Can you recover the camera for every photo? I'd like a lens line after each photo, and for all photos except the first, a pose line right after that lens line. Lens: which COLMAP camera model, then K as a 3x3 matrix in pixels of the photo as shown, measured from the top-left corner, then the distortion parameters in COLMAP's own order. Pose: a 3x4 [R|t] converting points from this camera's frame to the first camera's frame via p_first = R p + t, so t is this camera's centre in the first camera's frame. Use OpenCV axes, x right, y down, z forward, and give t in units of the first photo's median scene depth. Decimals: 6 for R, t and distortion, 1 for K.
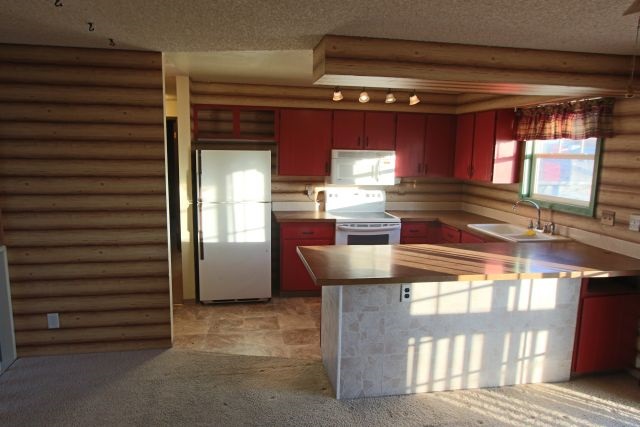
lens RADIAL K [[426.9, 0, 320.0], [0, 426.9, 213.5], [0, 0, 1]] dist [0.000711, 0.000128]
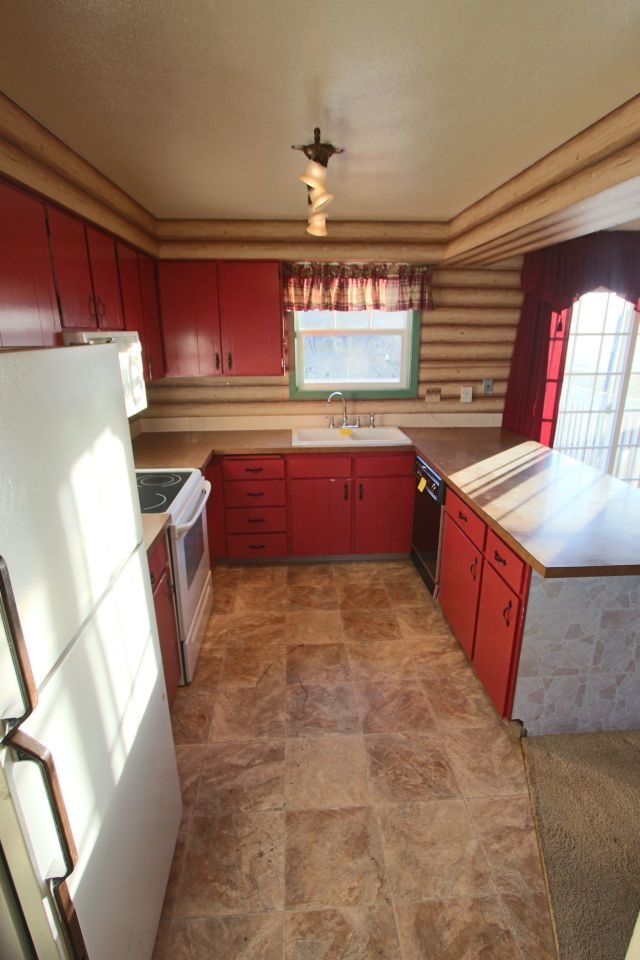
lens RADIAL K [[499.6, 0, 320.0], [0, 499.6, 480.0], [0, 0, 1]] dist [-0.003929, -0.001049]
pose [[0.134273, -0.308316, 0.941760, -0.474137], [0.153089, 0.945411, 0.287684, -0.164558], [-0.979048, 0.105545, 0.174143, 1.005756]]
